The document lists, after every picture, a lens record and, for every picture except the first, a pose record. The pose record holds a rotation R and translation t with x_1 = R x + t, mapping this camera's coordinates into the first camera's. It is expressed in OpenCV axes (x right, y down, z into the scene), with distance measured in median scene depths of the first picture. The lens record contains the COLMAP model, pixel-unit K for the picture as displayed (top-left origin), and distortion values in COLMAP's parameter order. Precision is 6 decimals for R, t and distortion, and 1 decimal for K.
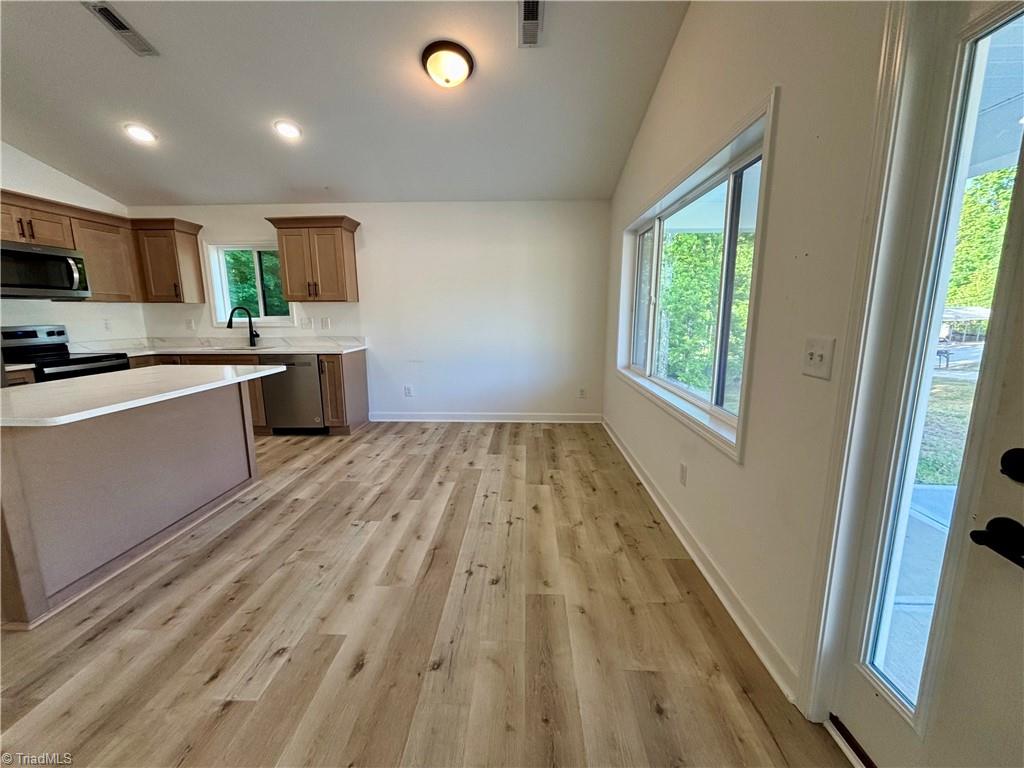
lens RADIAL K [[410.5, 0, 512.0], [0, 410.5, 384.0], [0, 0, 1]] dist [-0.017638, 0.006676]
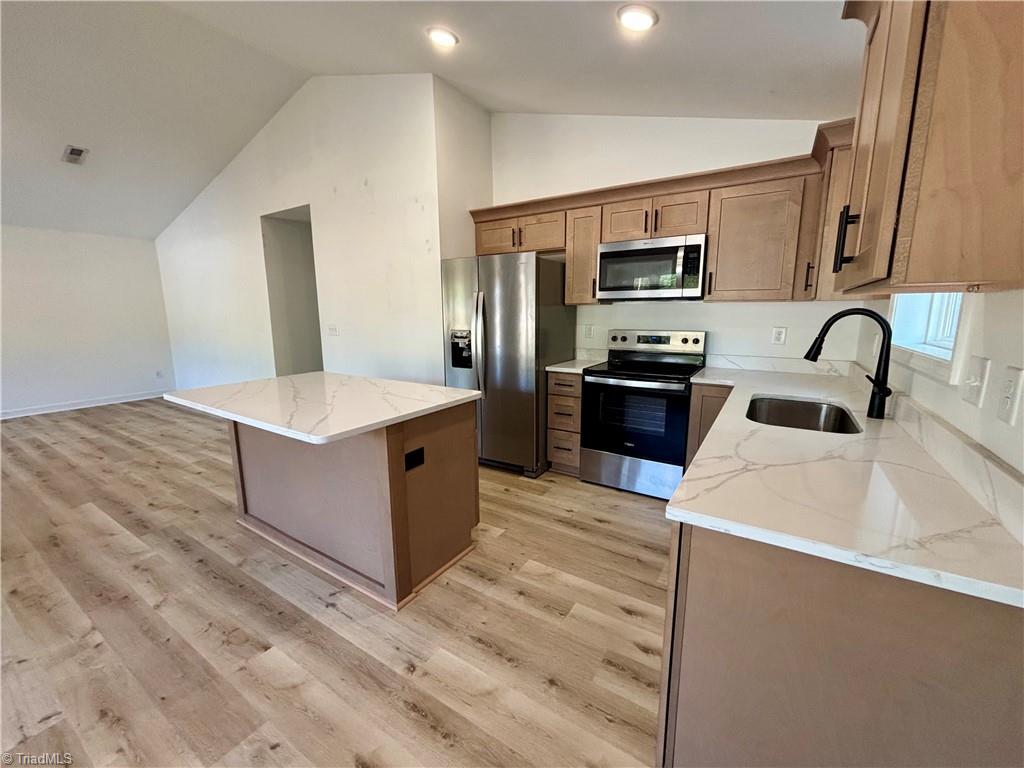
lens RADIAL K [[415.5, 0, 512.0], [0, 415.5, 384.0], [0, 0, 1]] dist [-0.000497, -0.000735]
pose [[-0.512319, 0.153797, -0.844912, -0.195021], [-0.142921, 0.954845, 0.260469, -0.204817], [0.846819, 0.254199, -0.467204, 1.080852]]
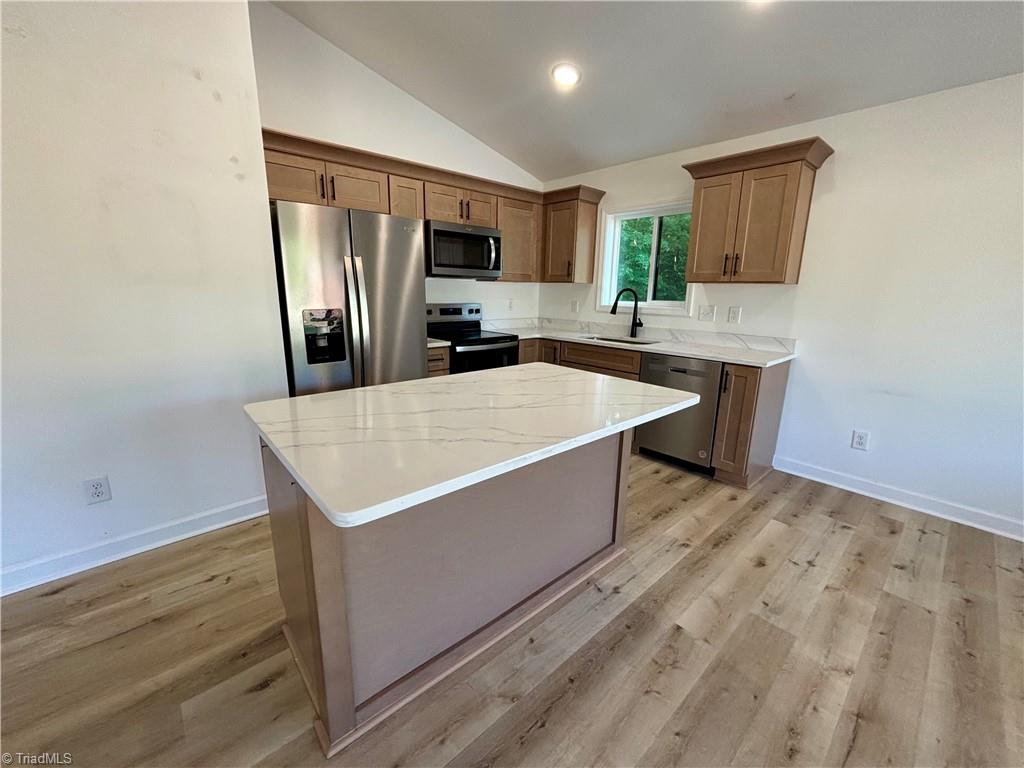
lens RADIAL K [[410.5, 0, 512.0], [0, 410.5, 384.0], [0, 0, 1]] dist [-0.017638, 0.006676]
pose [[0.690113, 0.177880, -0.701500, -0.254283], [-0.145591, 0.983629, 0.106193, -0.062880], [0.708906, 0.028847, 0.704713, 0.304179]]
